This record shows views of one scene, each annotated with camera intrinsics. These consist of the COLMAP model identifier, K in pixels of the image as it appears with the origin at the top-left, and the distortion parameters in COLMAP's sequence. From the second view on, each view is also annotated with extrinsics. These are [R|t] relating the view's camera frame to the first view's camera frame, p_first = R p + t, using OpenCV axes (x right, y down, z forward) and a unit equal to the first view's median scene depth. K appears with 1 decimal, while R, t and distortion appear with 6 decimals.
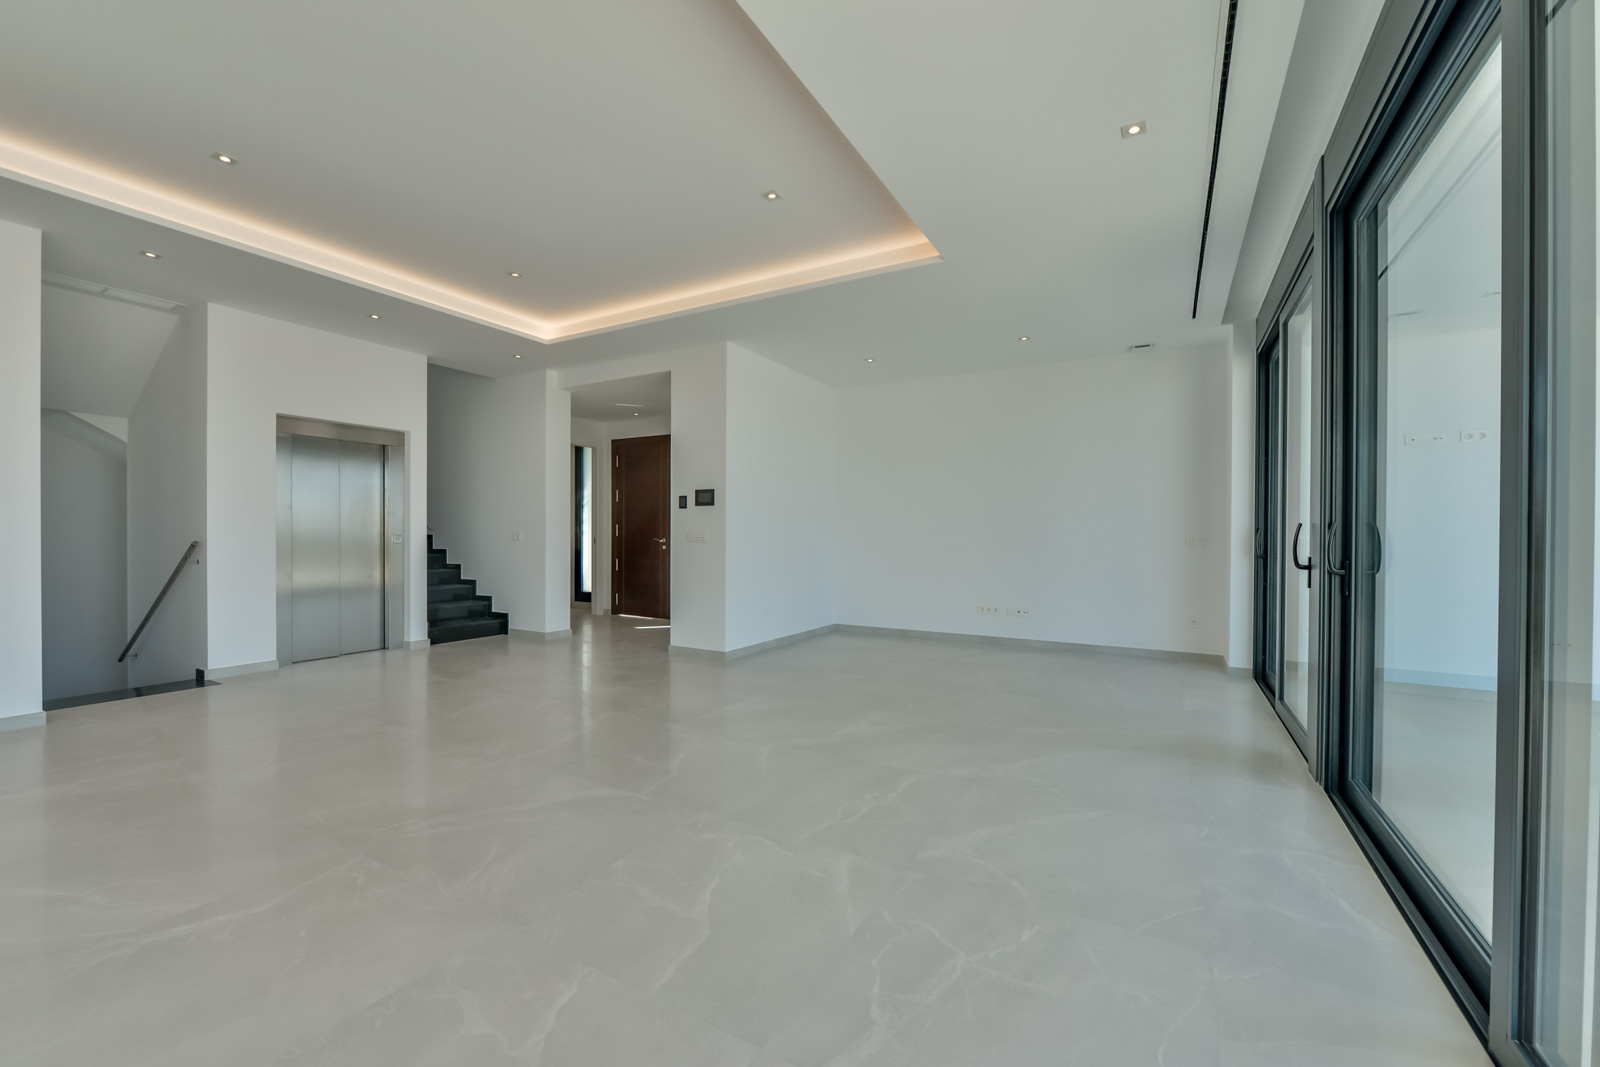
lens RADIAL K [[634.8, 0, 805.8], [0, 634.8, 538.0], [0, 0, 1]] dist [-0.006644, -0.000482]
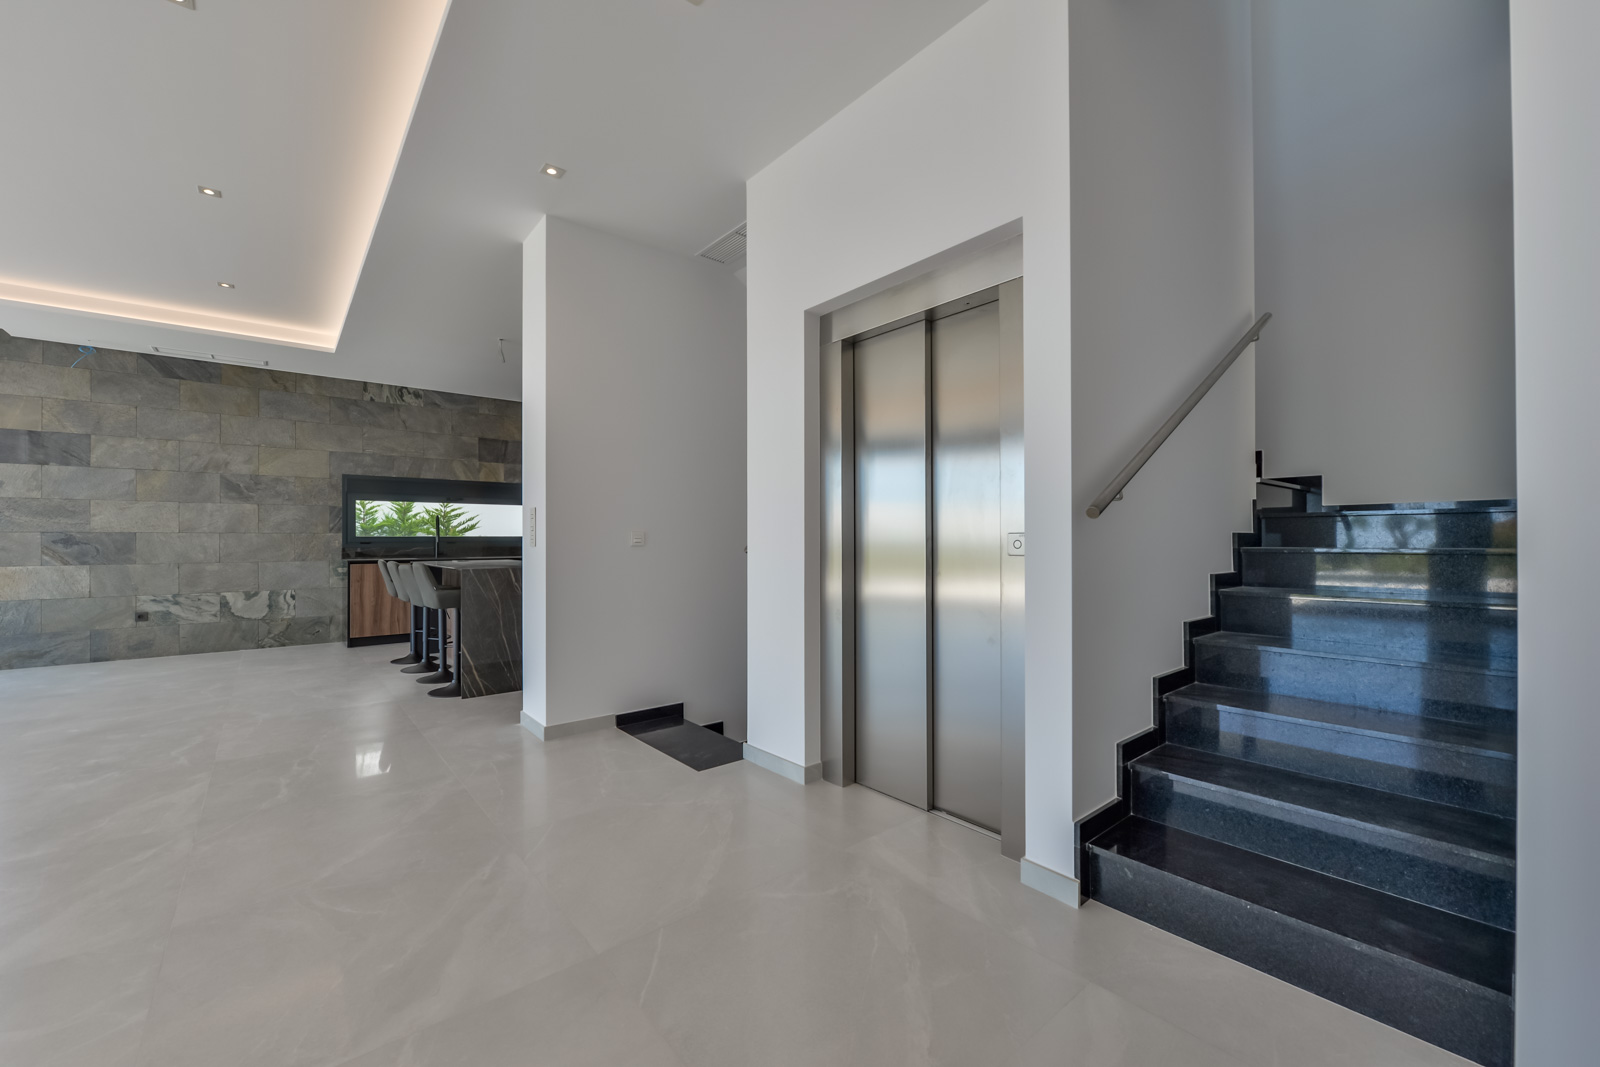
lens RADIAL K [[638.2, 0, 805.5], [0, 638.2, 538.5], [0, 0, 1]] dist [-0.008719, -0.000361]
pose [[-0.350206, -0.007516, -0.936643, -0.284464], [-0.002284, 0.999972, -0.007171, 0.001155], [0.936670, -0.000372, -0.350213, 1.033828]]
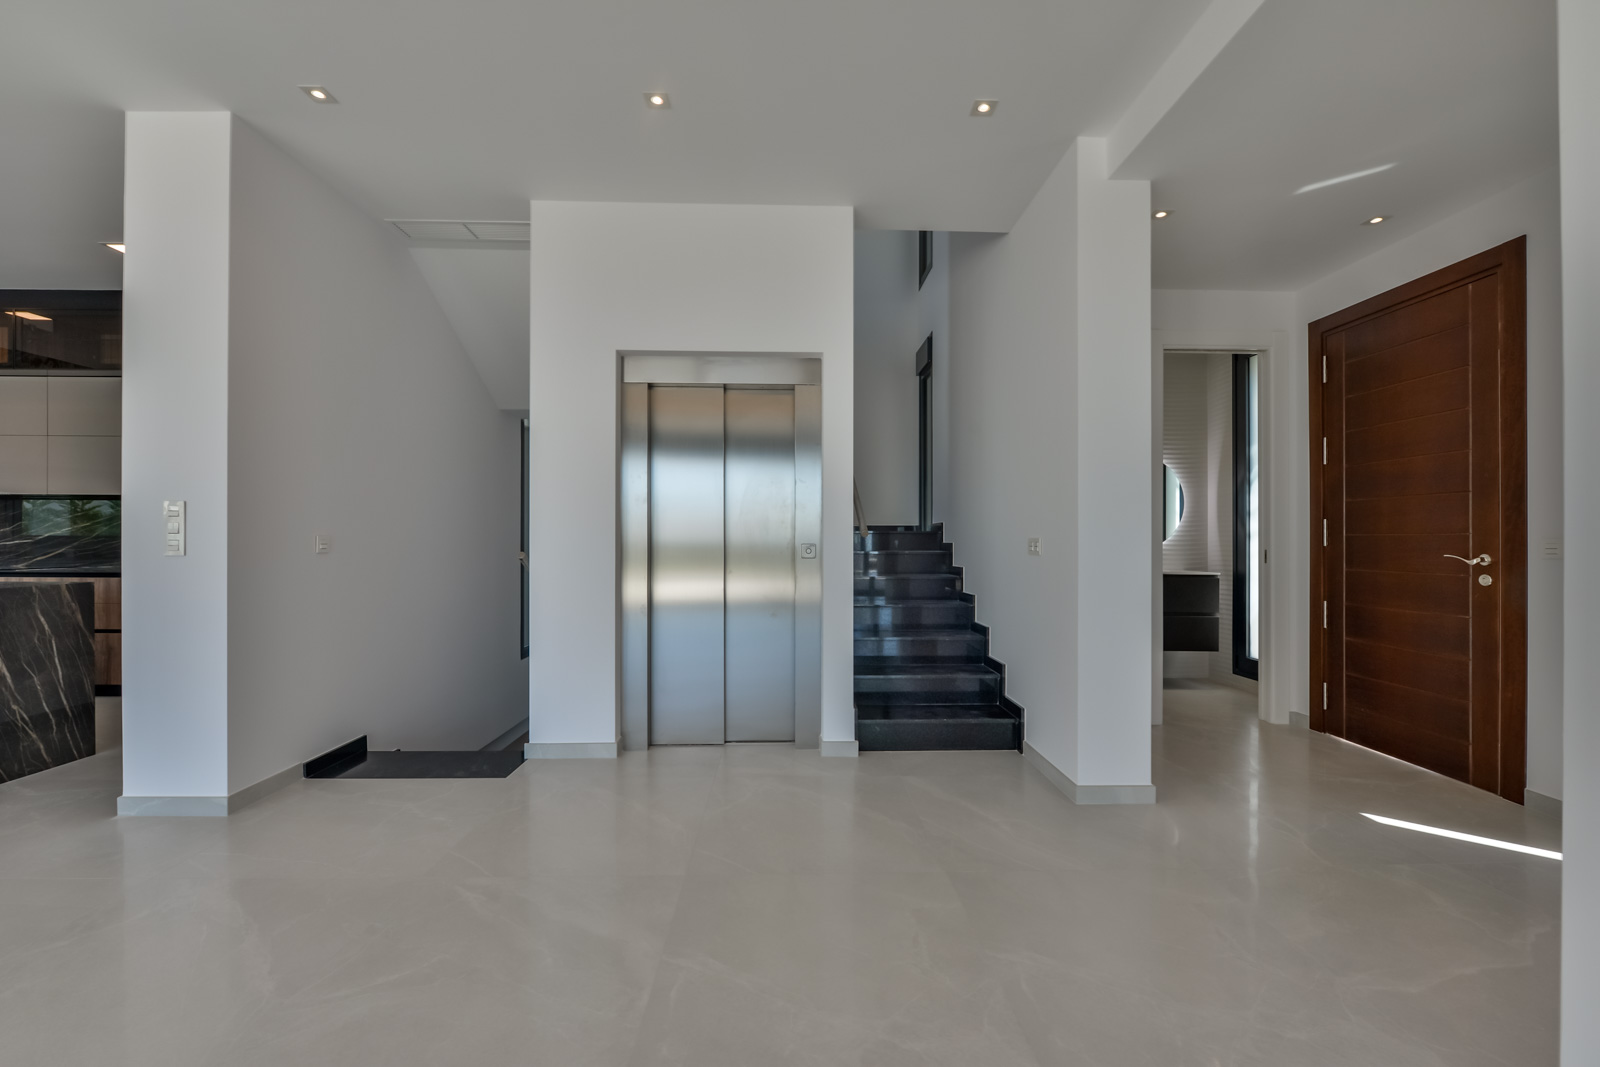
lens RADIAL K [[638.2, 0, 805.5], [0, 638.2, 538.5], [0, 0, 1]] dist [-0.008719, -0.000361]
pose [[0.517605, -0.004884, -0.855606, -0.171718], [-0.003573, 0.999963, -0.007869, -0.004972], [0.855612, 0.007130, 0.517569, 0.719926]]
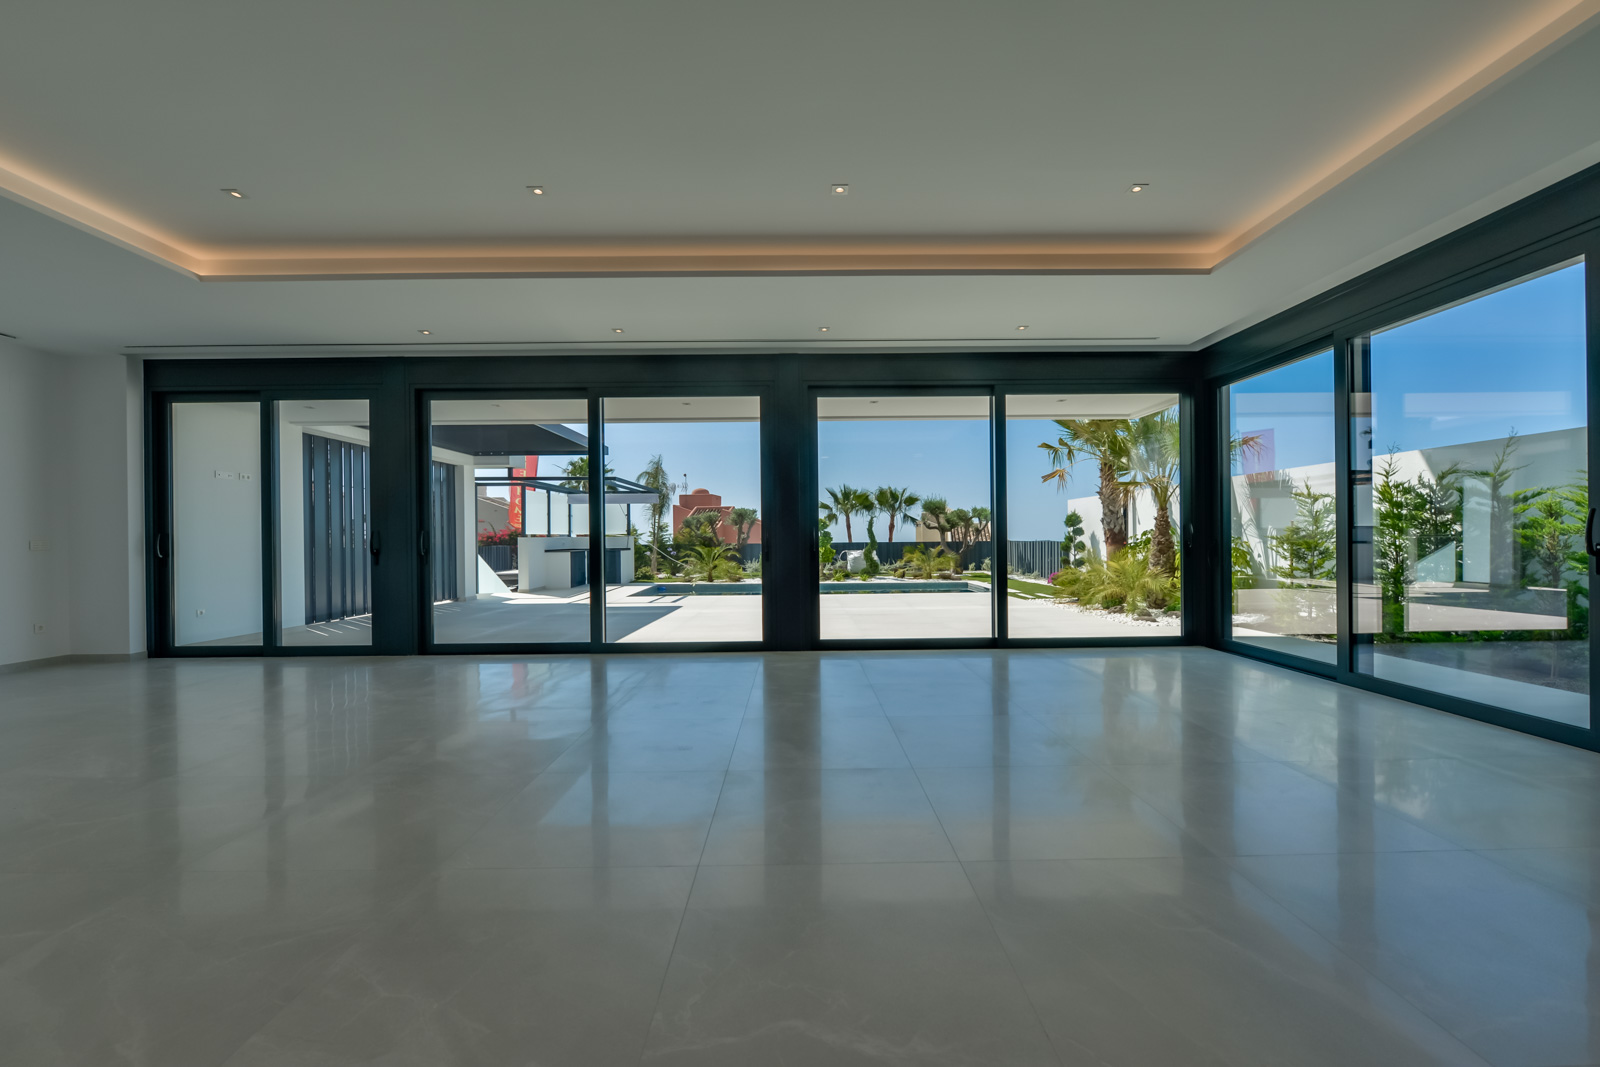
lens RADIAL K [[638.2, 0, 805.5], [0, 638.2, 538.5], [0, 0, 1]] dist [-0.008719, -0.000361]
pose [[-0.504411, -0.000801, 0.863464, -0.814632], [0.010696, 0.999917, 0.007175, -0.001110], [-0.863398, 0.012855, -0.504360, 0.444952]]
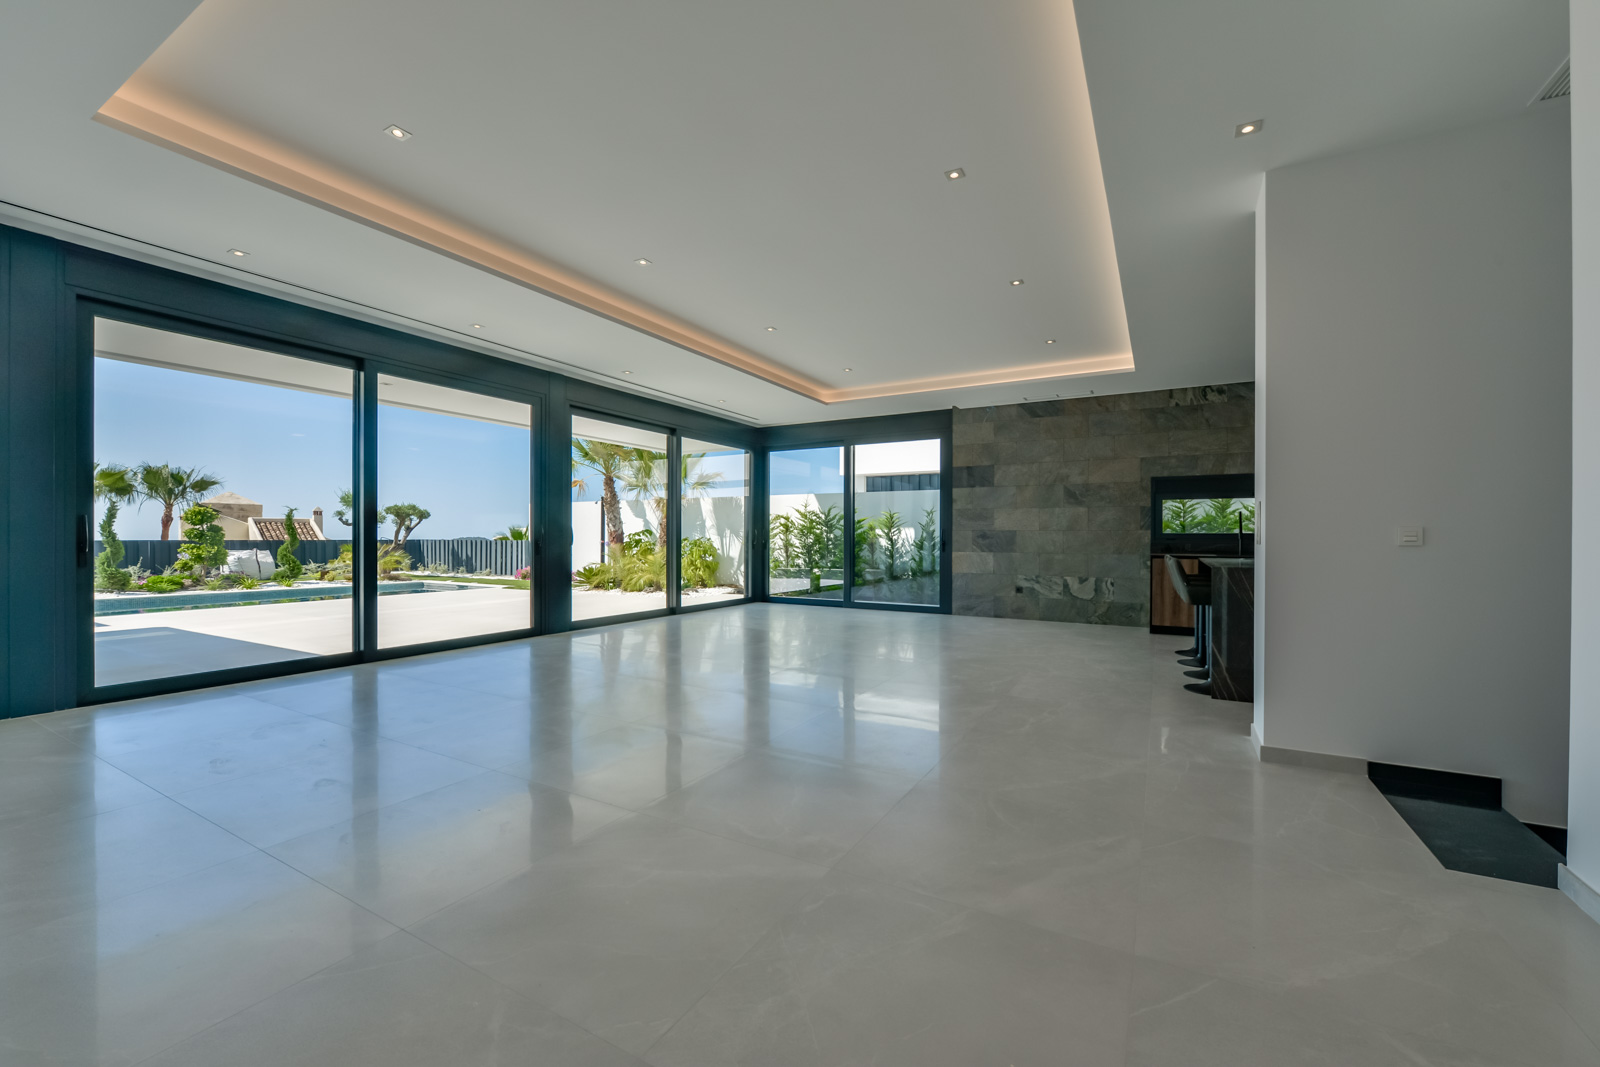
lens RADIAL K [[638.2, 0, 805.5], [0, 638.2, 538.5], [0, 0, 1]] dist [-0.008719, -0.000361]
pose [[-0.999953, -0.009476, -0.002087, -0.370865], [-0.009490, 0.999933, 0.006632, 0.000031], [0.002024, 0.006652, -0.999976, 1.125708]]
